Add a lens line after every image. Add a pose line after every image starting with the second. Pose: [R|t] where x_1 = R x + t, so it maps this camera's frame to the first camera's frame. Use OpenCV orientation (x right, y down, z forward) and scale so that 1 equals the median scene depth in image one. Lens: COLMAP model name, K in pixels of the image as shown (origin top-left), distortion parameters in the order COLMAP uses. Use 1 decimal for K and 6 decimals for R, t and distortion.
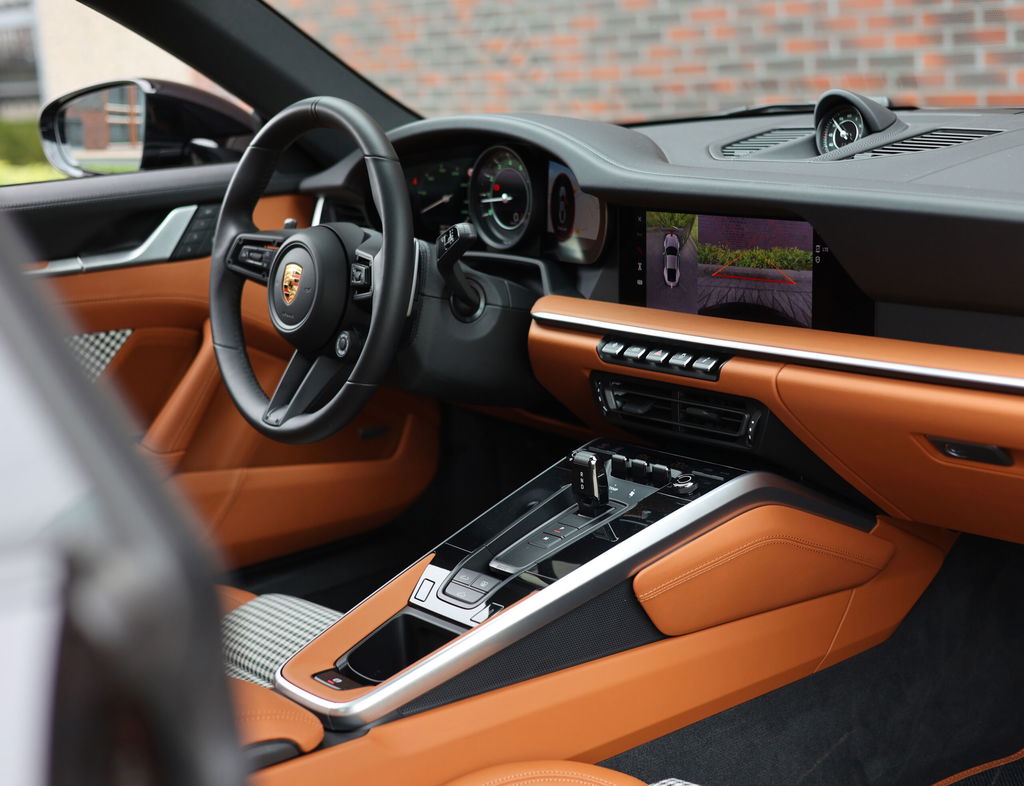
lens RADIAL K [[1749.7, 0, 509.8], [0, 1749.7, 393.9], [0, 0, 1]] dist [0.038152, 0.000000]
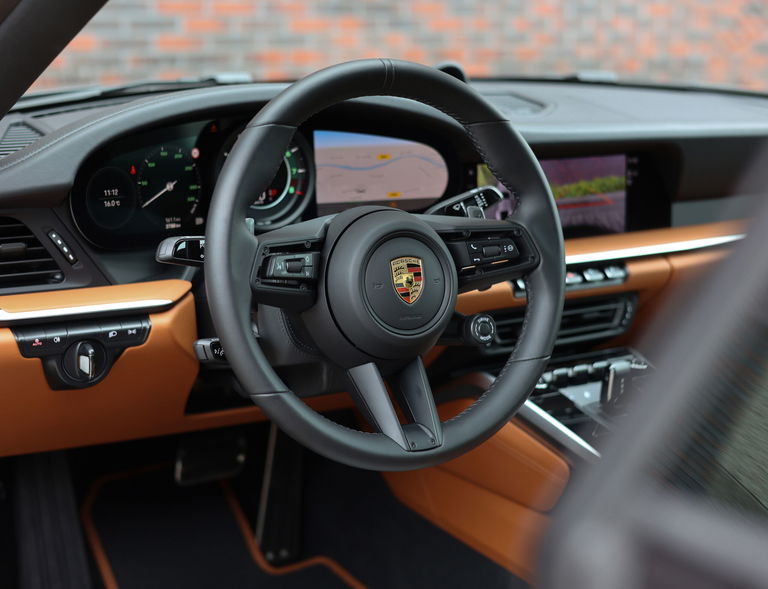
lens RADIAL K [[1312.3, 0, 385.0], [0, 1312.3, 293.4], [0, 0, 1]] dist [0.038152, 0.000000]
pose [[0.079264, -0.153429, 0.984976, -0.828349], [0.186006, 0.973007, 0.136596, -0.160667], [-0.979346, 0.172385, 0.105663, 1.048183]]
